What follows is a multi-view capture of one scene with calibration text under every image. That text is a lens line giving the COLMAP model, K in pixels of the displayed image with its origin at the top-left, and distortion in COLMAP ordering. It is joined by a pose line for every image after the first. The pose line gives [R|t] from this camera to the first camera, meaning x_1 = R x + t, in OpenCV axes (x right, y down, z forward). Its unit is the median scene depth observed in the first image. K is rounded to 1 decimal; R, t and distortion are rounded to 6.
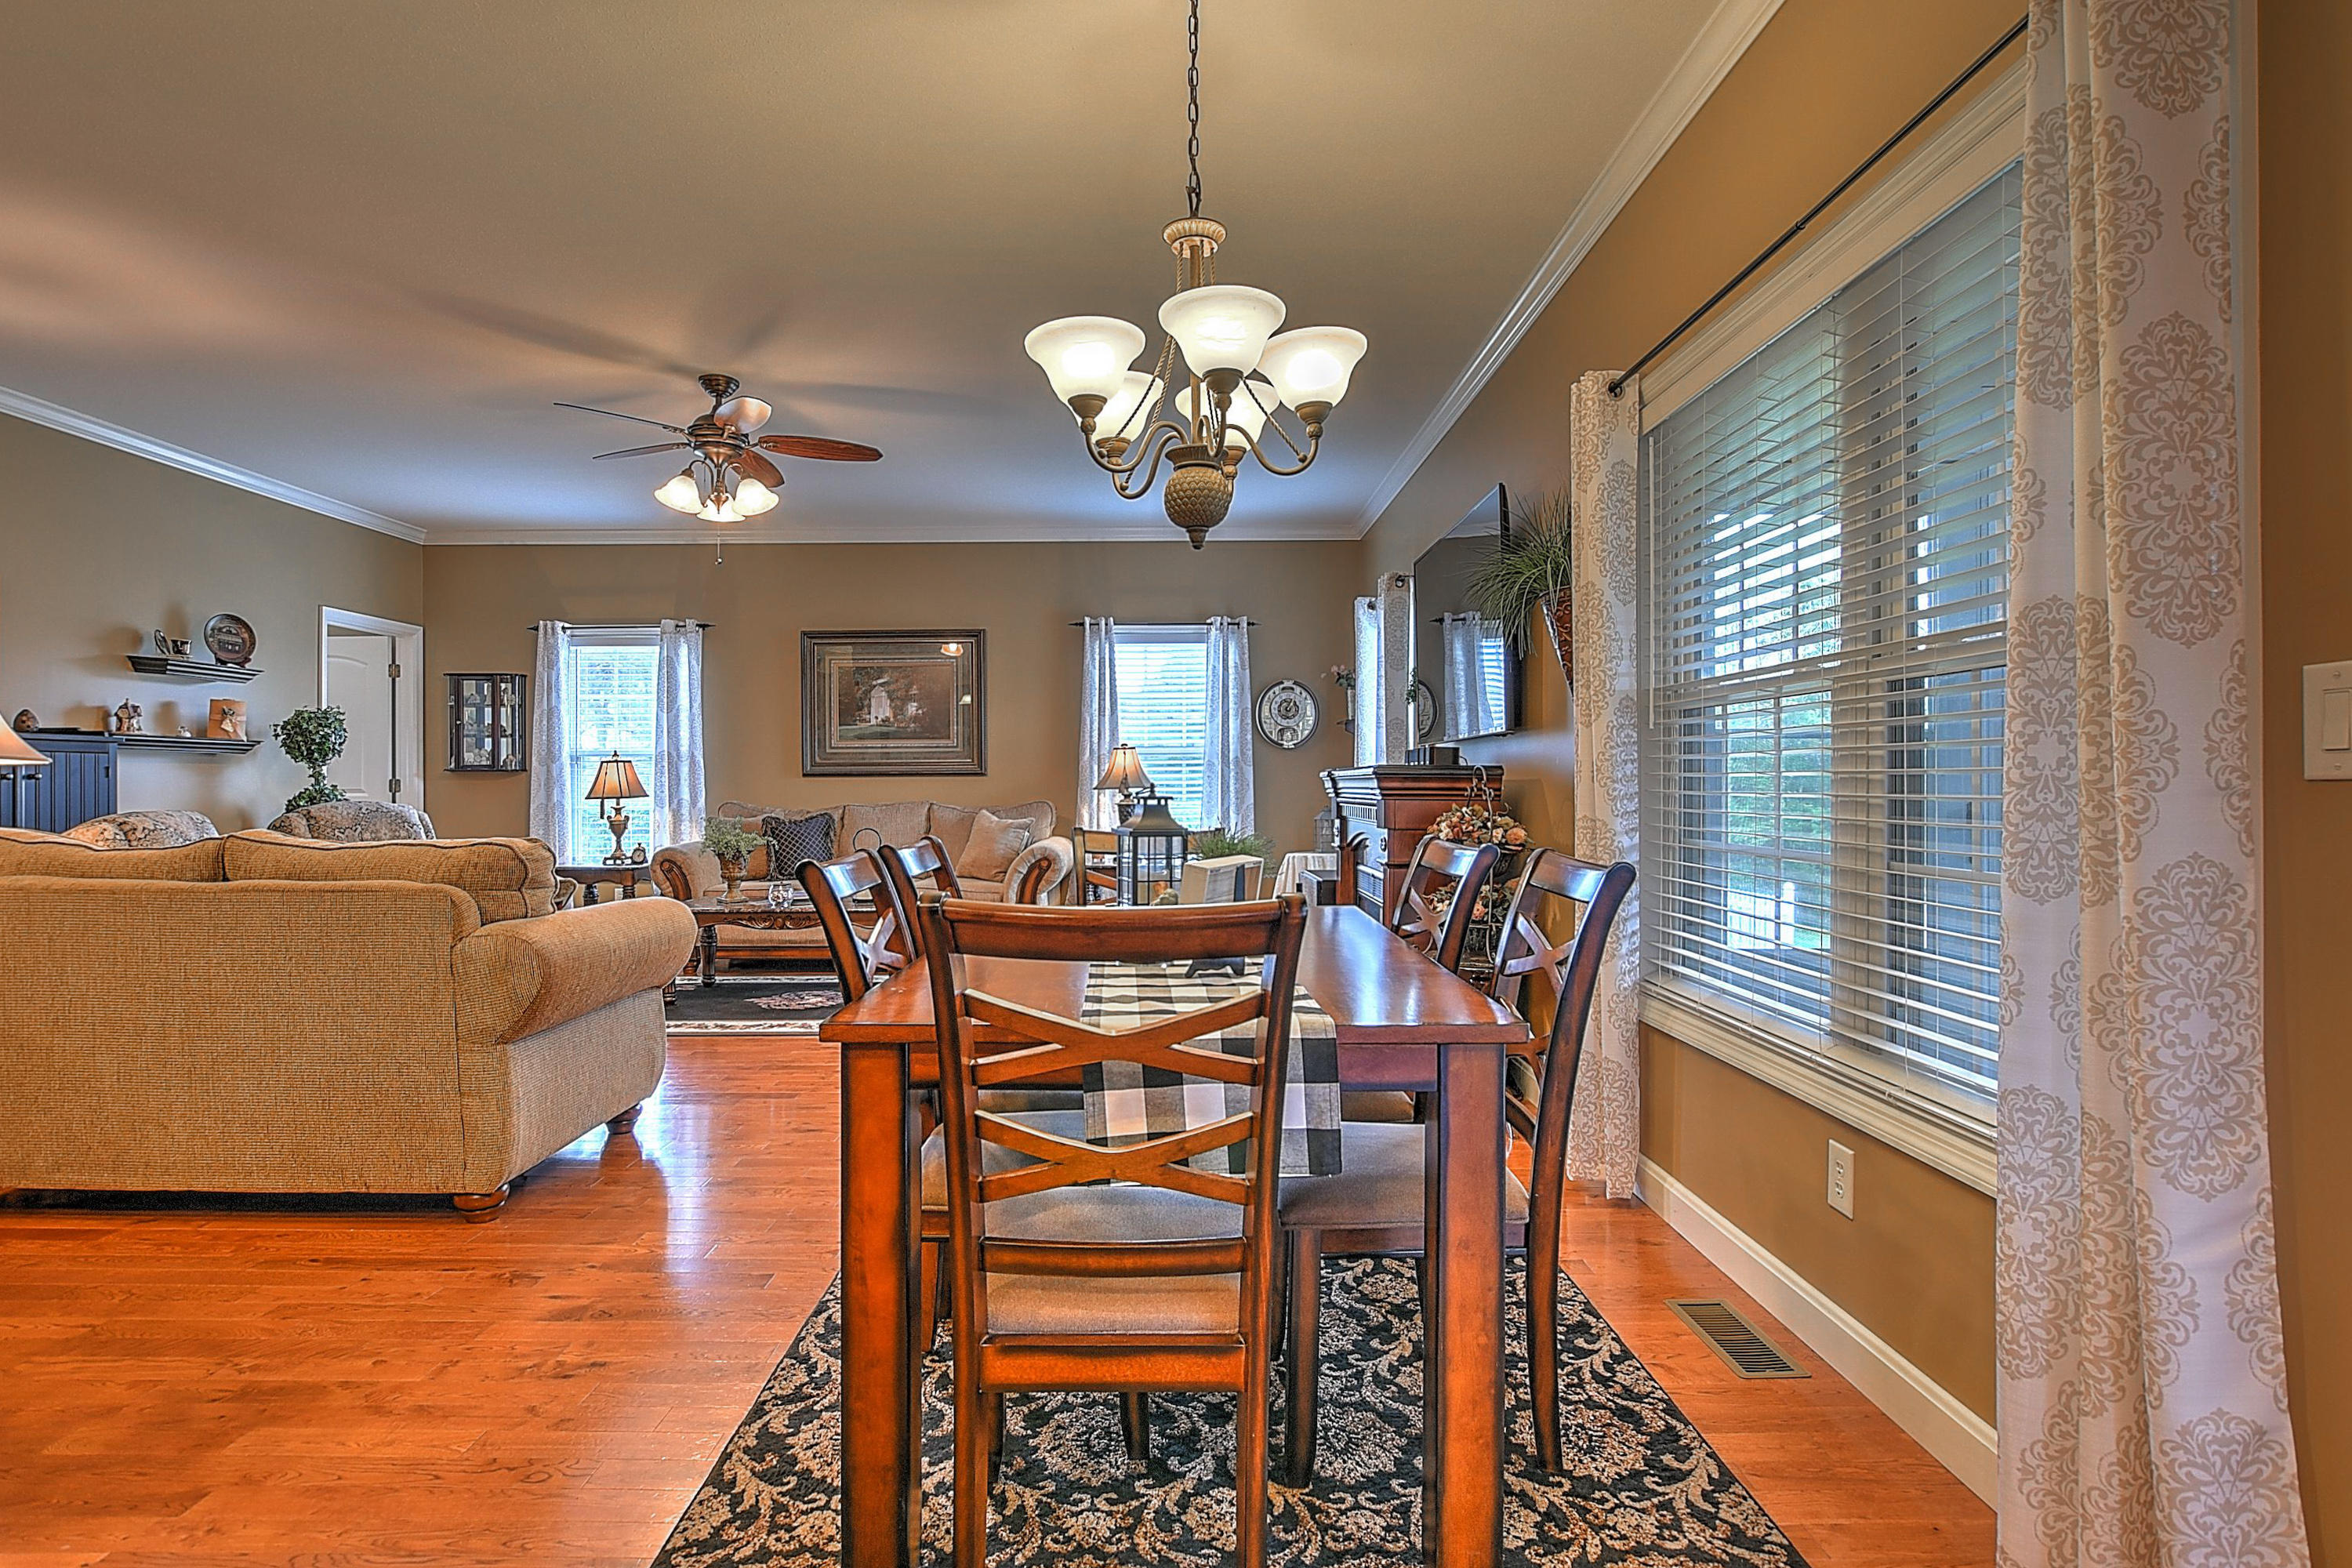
lens RADIAL K [[1213.0, 0, 1165.5], [0, 1213.0, 798.1], [0, 0, 1]] dist [-0.007795, 0.001907]
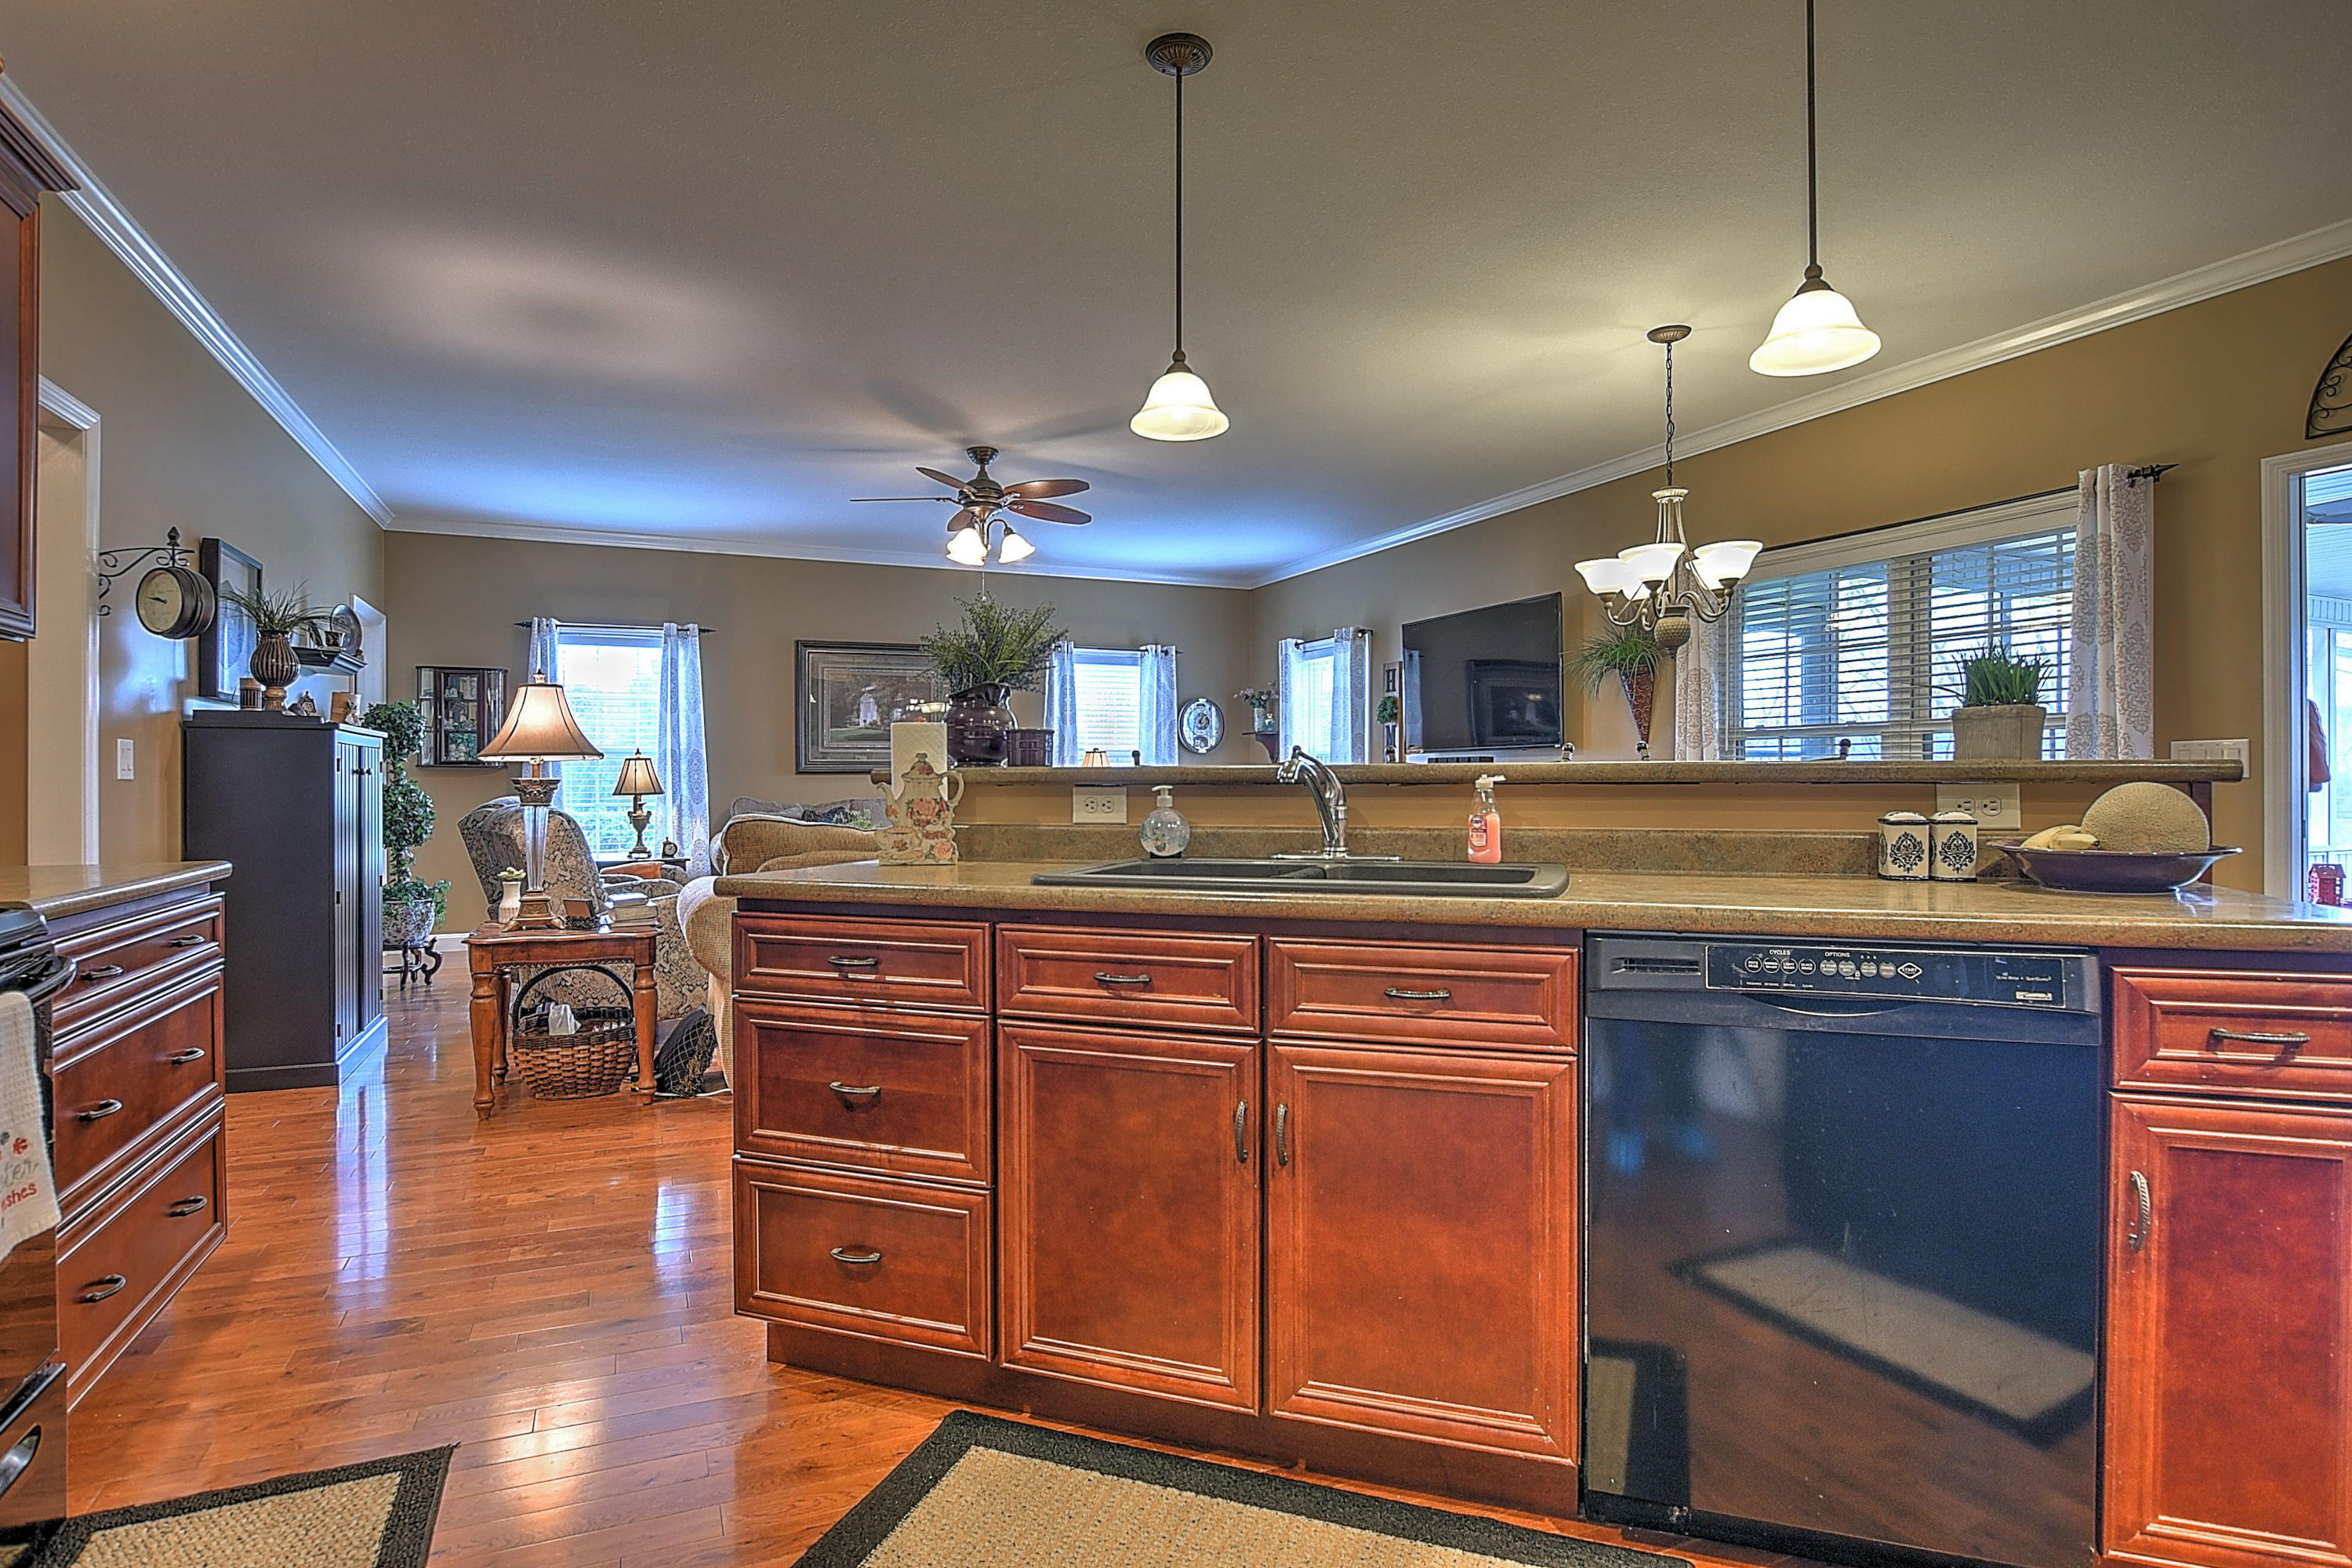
lens RADIAL K [[1213.0, 0, 1165.5], [0, 1213.0, 798.1], [0, 0, 1]] dist [-0.007795, 0.001907]
pose [[0.917889, -0.003162, 0.396826, -0.433477], [0.002791, 0.999995, 0.001513, 0.003452], [-0.396829, -0.000281, 0.917893, -0.132002]]
